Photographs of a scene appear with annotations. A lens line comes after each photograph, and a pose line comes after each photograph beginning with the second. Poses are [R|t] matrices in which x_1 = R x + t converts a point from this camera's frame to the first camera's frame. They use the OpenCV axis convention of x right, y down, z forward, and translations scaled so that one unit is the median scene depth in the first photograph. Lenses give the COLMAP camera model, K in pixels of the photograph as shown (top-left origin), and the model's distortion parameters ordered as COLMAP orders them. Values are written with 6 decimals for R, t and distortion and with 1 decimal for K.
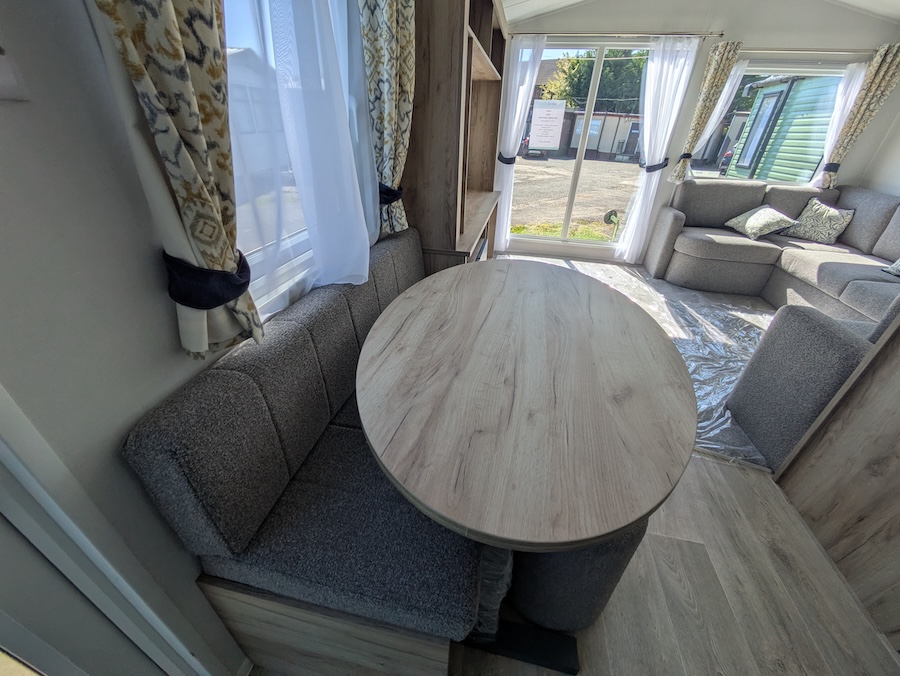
lens RADIAL K [[351.9, 0, 453.4], [0, 351.9, 335.5], [0, 0, 1]] dist [-0.000574, 0.000347]
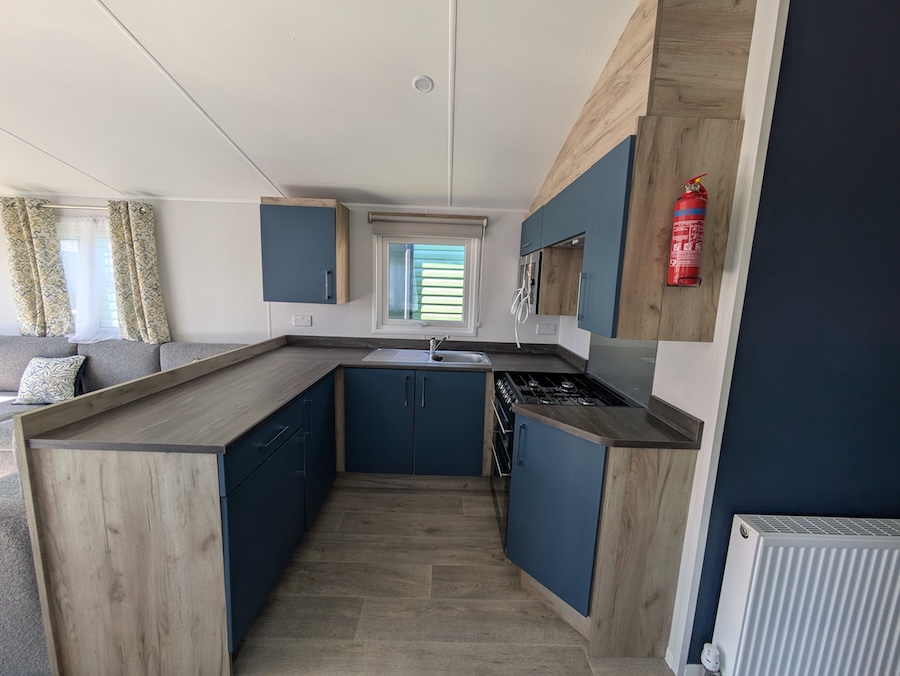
lens RADIAL K [[351.9, 0, 448.0], [0, 351.9, 335.9], [0, 0, 1]] dist [-0.000574, 0.000347]
pose [[-0.187244, -0.185647, 0.964611, 0.080056], [0.465626, 0.847878, 0.253565, -0.035276], [-0.864946, 0.496627, -0.072318, -0.064808]]
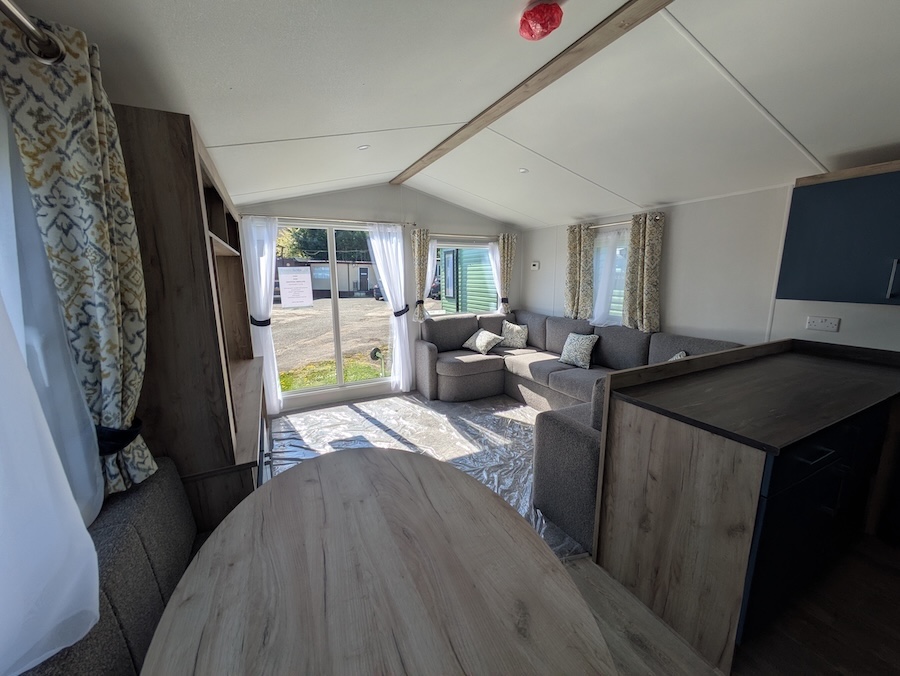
lens RADIAL K [[351.9, 0, 450.4], [0, 351.9, 335.5], [0, 0, 1]] dist [-0.000574, 0.000347]
pose [[0.786390, -0.153208, 0.598430, -0.028451], [0.349174, 0.909389, -0.226027, -0.109030], [-0.509577, 0.386702, 0.768631, 0.036345]]
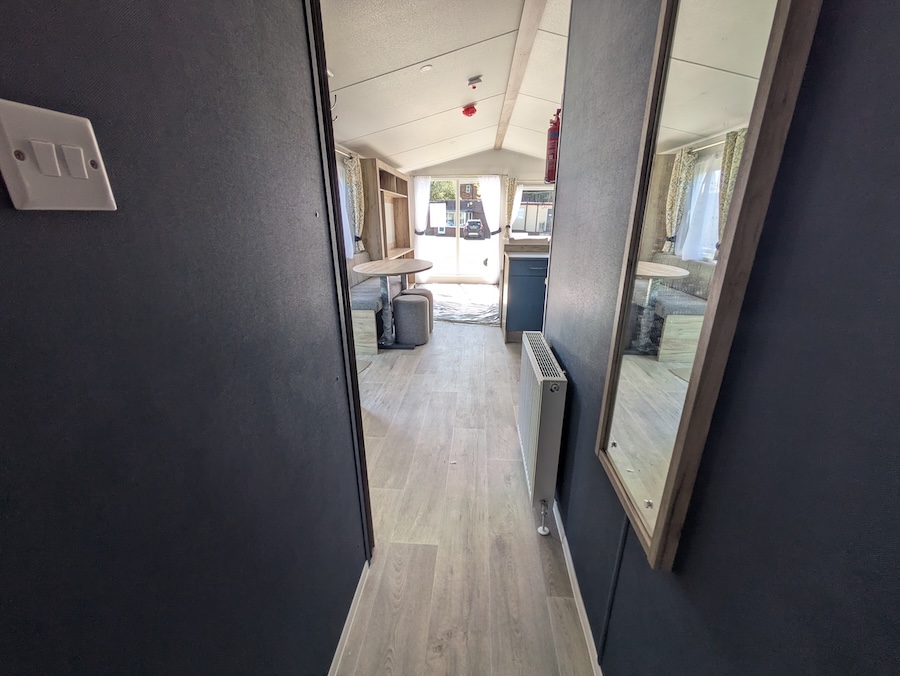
lens RADIAL K [[351.9, 0, 447.4], [0, 351.9, 340.4], [0, 0, 1]] dist [-0.000574, 0.000347]
pose [[0.994812, -0.068388, 0.075313, 0.175375], [0.081881, 0.977606, -0.193859, 0.640439], [-0.060369, 0.199020, 0.978134, -1.071251]]
